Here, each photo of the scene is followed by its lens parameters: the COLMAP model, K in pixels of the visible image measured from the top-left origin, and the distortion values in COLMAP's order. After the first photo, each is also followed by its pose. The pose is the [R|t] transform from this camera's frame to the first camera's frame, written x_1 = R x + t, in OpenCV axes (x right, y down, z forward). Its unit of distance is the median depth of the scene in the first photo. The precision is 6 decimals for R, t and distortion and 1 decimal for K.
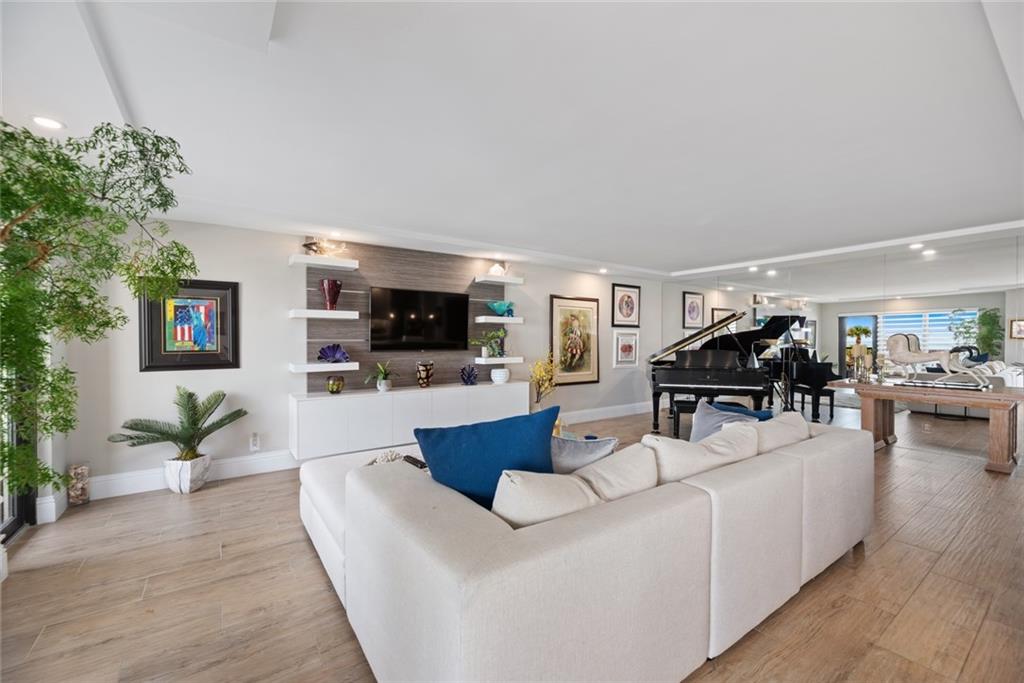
lens RADIAL K [[419.8, 0, 517.4], [0, 419.8, 343.6], [0, 0, 1]] dist [-0.000781, 0.000059]
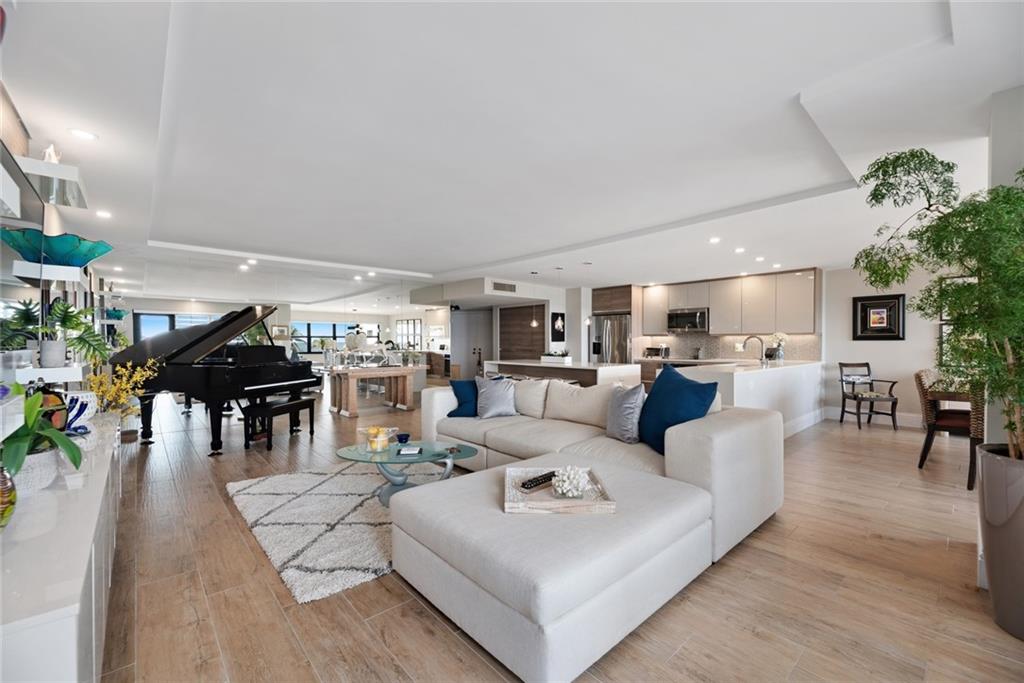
lens RADIAL K [[419.8, 0, 517.4], [0, 419.8, 343.6], [0, 0, 1]] dist [-0.000781, 0.000059]
pose [[-0.112538, -0.005084, 0.993634, -0.528498], [0.010777, 0.999922, 0.006337, 0.012458], [-0.993589, 0.011421, -0.112475, 0.592328]]
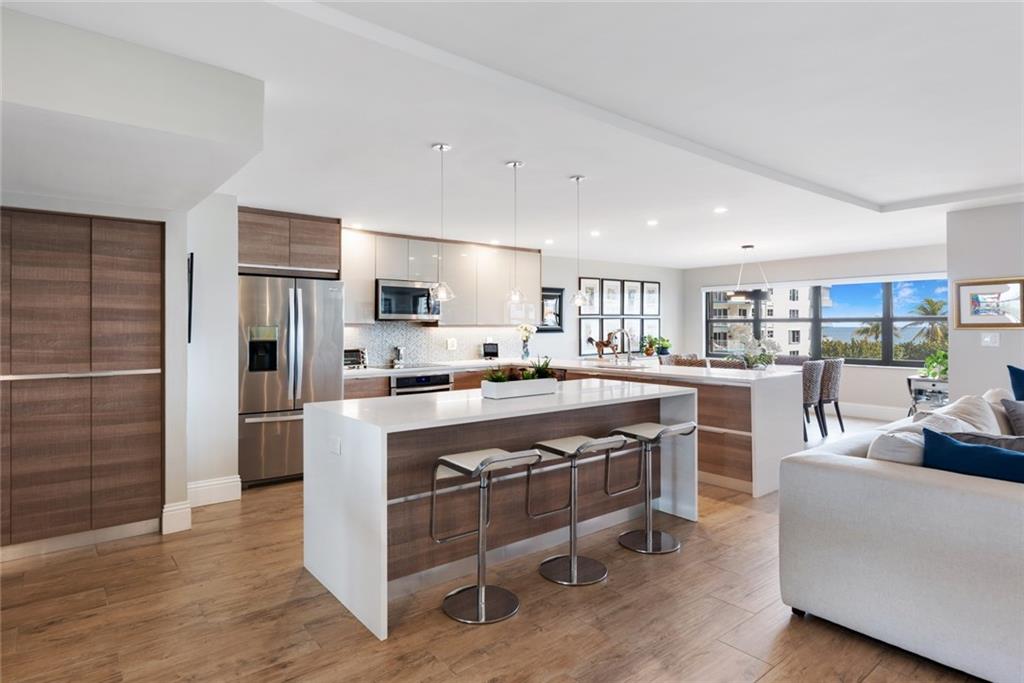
lens RADIAL K [[563.8, 0, 507.3], [0, 563.8, 323.2], [0, 0, 1]] dist [0.000257, -0.000140]
pose [[-0.998365, 0.002527, -0.057107, 0.689521], [0.002358, 0.999993, 0.003018, -0.009631], [0.057114, 0.002878, -0.998364, 0.984544]]
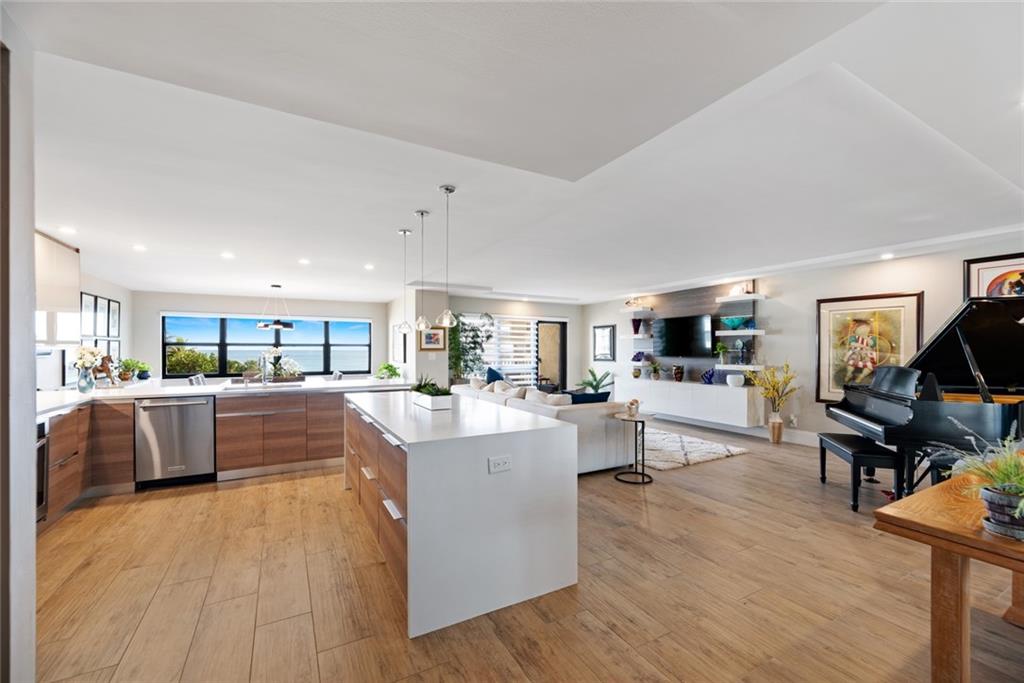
lens RADIAL K [[419.1, 0, 511.1], [0, 419.1, 351.7], [0, 0, 1]] dist [0.001150, 0.000088]
pose [[-0.115280, 0.006267, -0.993313, 1.208887], [-0.010283, 0.999919, 0.007502, -0.006247], [0.993280, 0.011079, -0.115207, 0.517929]]
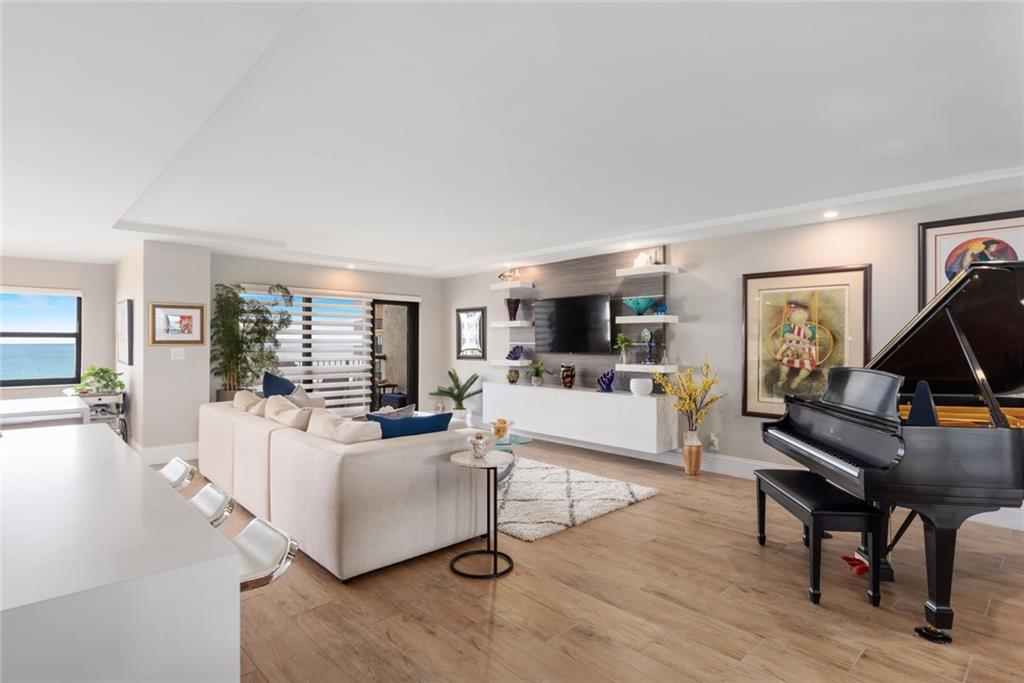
lens RADIAL K [[529.9, 0, 512.0], [0, 529.9, 341.5], [0, 0, 1]] dist [0.000375, -0.000471]
pose [[0.135087, -0.000906, -0.990833, 0.976180], [-0.011453, 0.999931, -0.002476, -0.007365], [0.990768, 0.011683, 0.135067, 0.610827]]
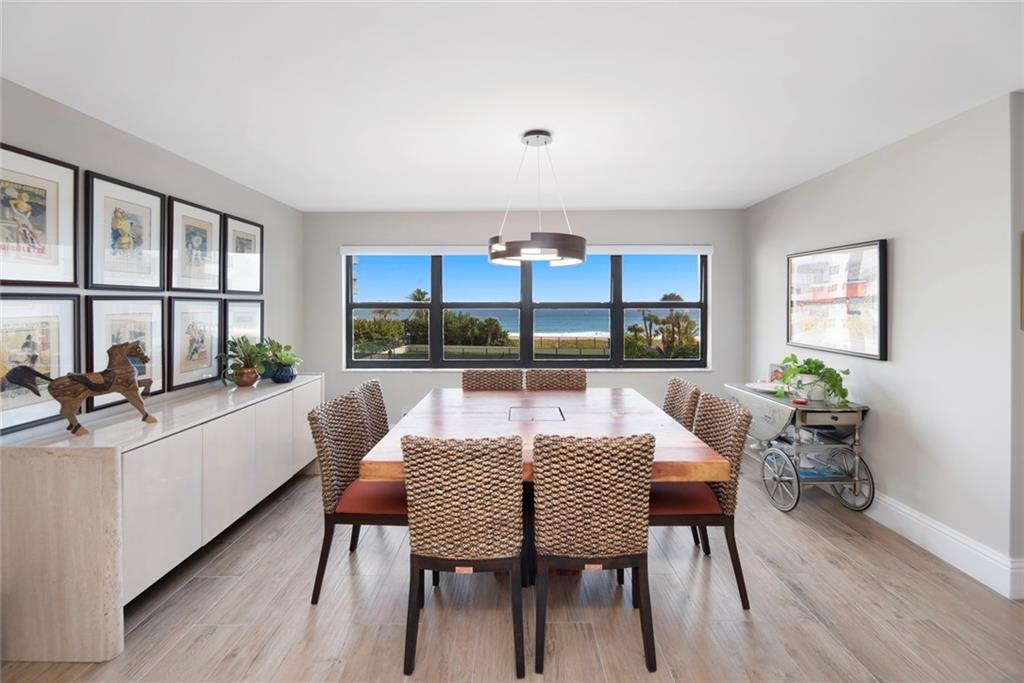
lens RADIAL K [[428.8, 0, 508.7], [0, 428.8, 307.1], [0, 0, 1]] dist [-0.001971, -0.000259]
pose [[-0.587035, 0.002580, -0.809557, 0.411906], [-0.003884, 0.999974, 0.006004, -0.013089], [0.809552, 0.006669, -0.587010, -0.092809]]
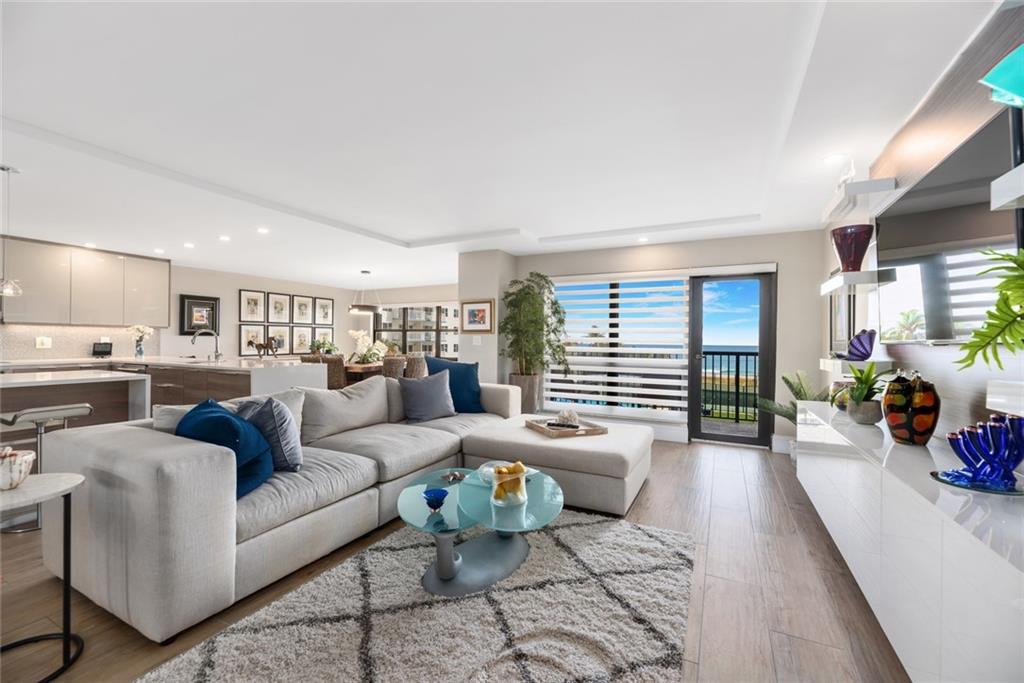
lens RADIAL K [[413.9, 0, 512.0], [0, 413.9, 341.5], [0, 0, 1]] dist [0.000521, 0.000218]
pose [[-0.889058, -0.009351, -0.457698, 0.223474], [-0.013855, 0.999883, 0.006485, 0.017178], [0.457584, 0.012107, -0.889084, 1.045366]]
